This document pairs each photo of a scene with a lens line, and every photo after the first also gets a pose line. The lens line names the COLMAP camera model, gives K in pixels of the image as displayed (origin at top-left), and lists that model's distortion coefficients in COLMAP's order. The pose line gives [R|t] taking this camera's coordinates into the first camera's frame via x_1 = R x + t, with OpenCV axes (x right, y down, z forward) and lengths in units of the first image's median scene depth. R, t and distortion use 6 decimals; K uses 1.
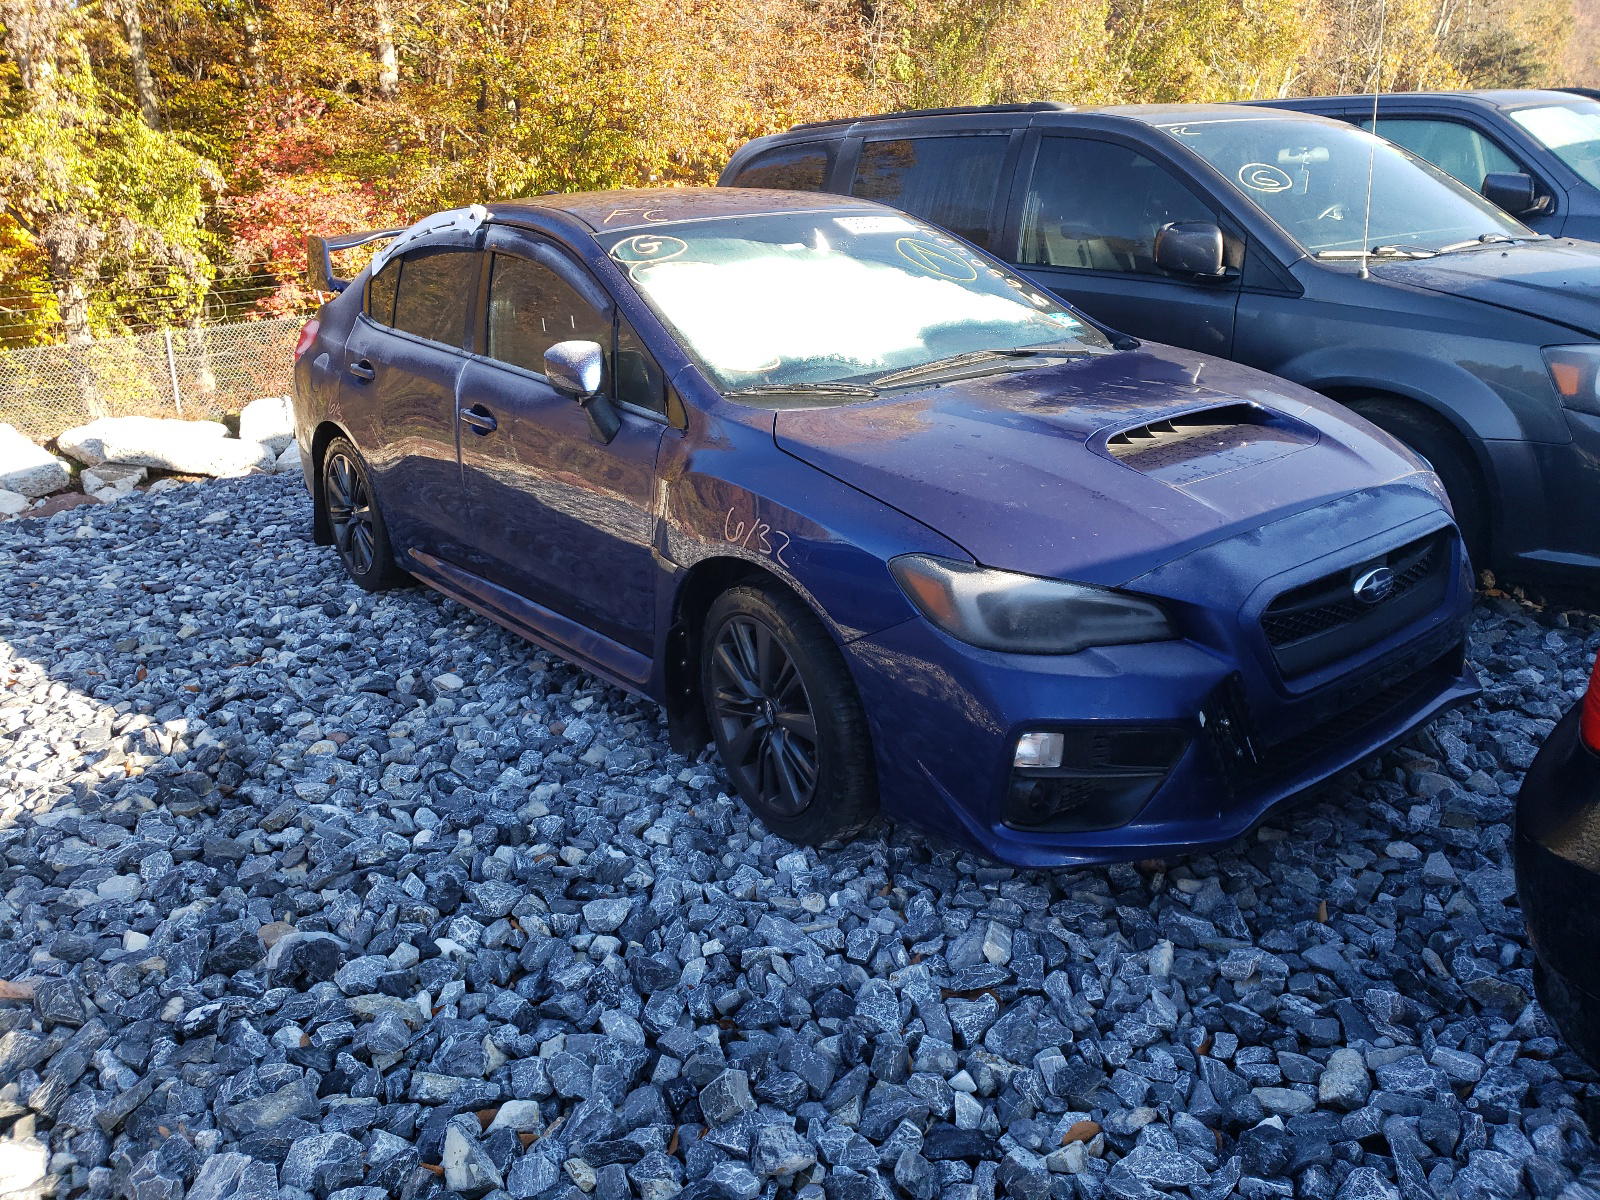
lens RADIAL K [[1341.3, 0, 771.0], [0, 1341.3, 601.0], [0, 0, 1]] dist [0.078340, -0.069043]
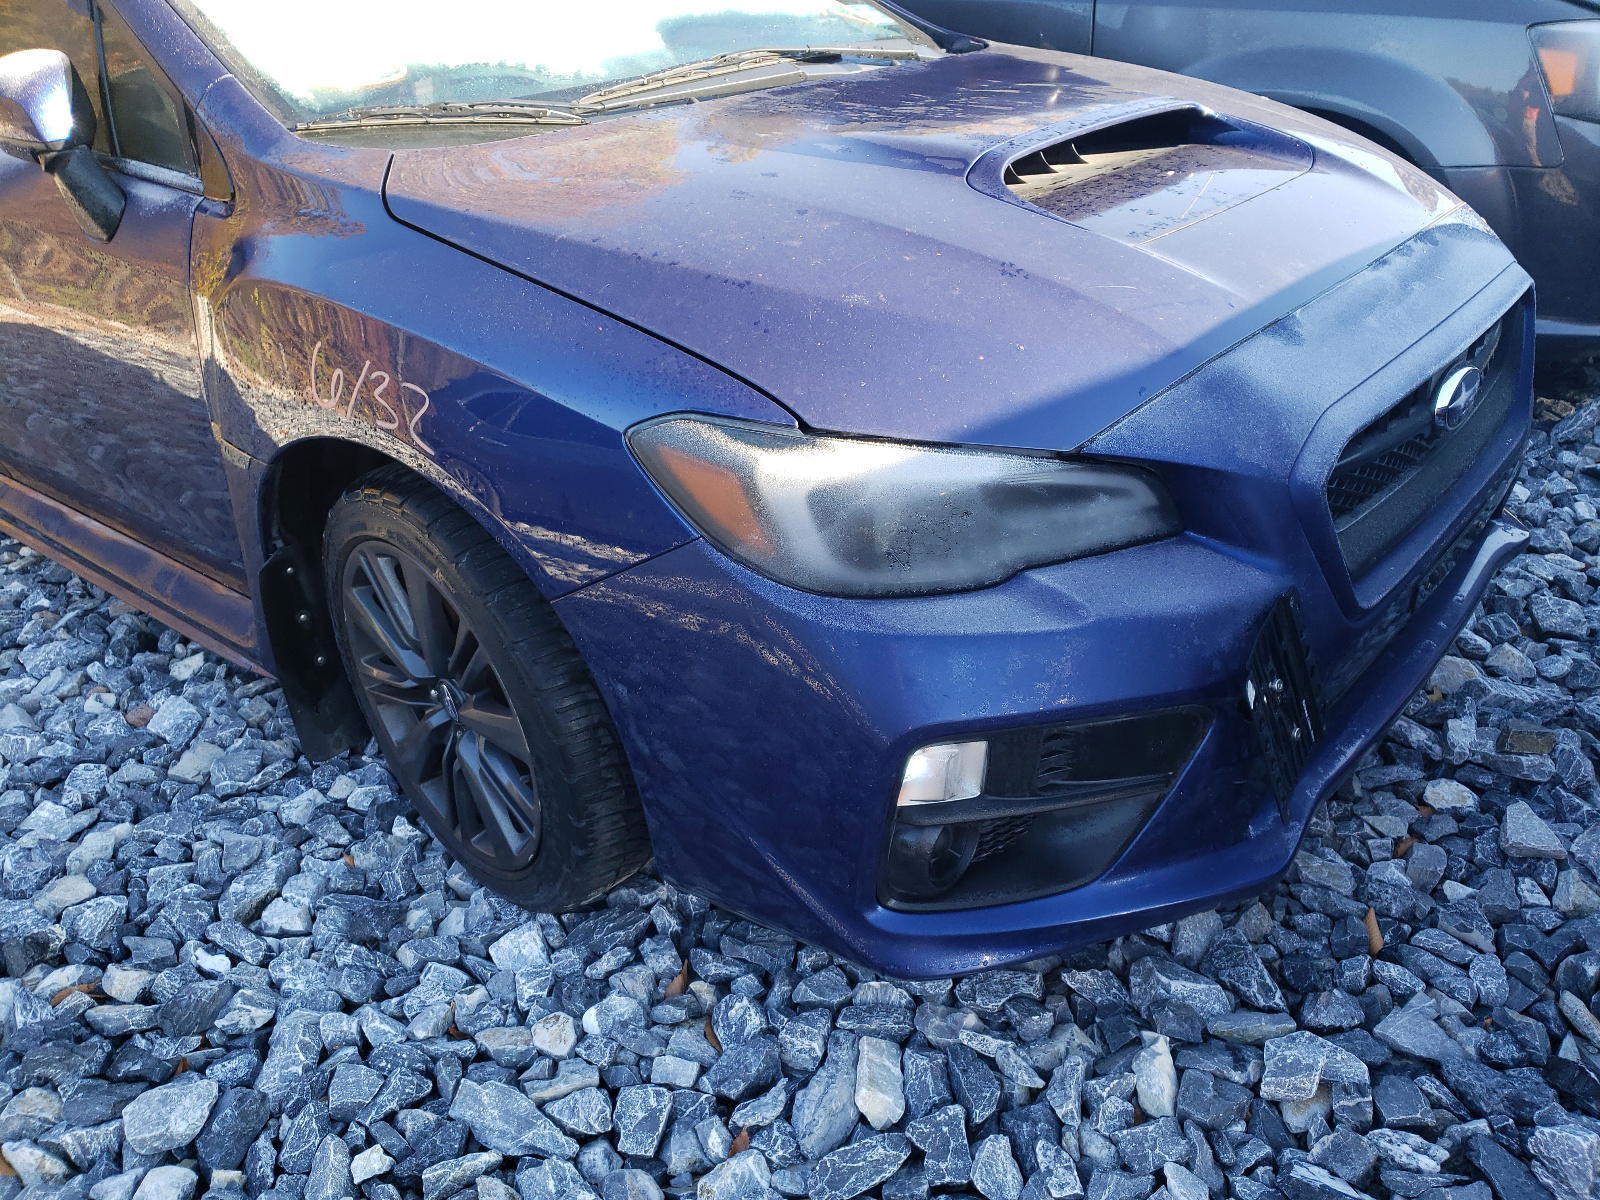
lens RADIAL K [[1341.3, 0, 771.0], [0, 1341.3, 601.0], [0, 0, 1]] dist [0.078340, -0.069043]
pose [[0.983037, -0.102554, 0.152056, 0.052263], [0.081781, 0.987177, 0.137090, -0.028011], [-0.164165, -0.122329, 0.978818, 0.436713]]
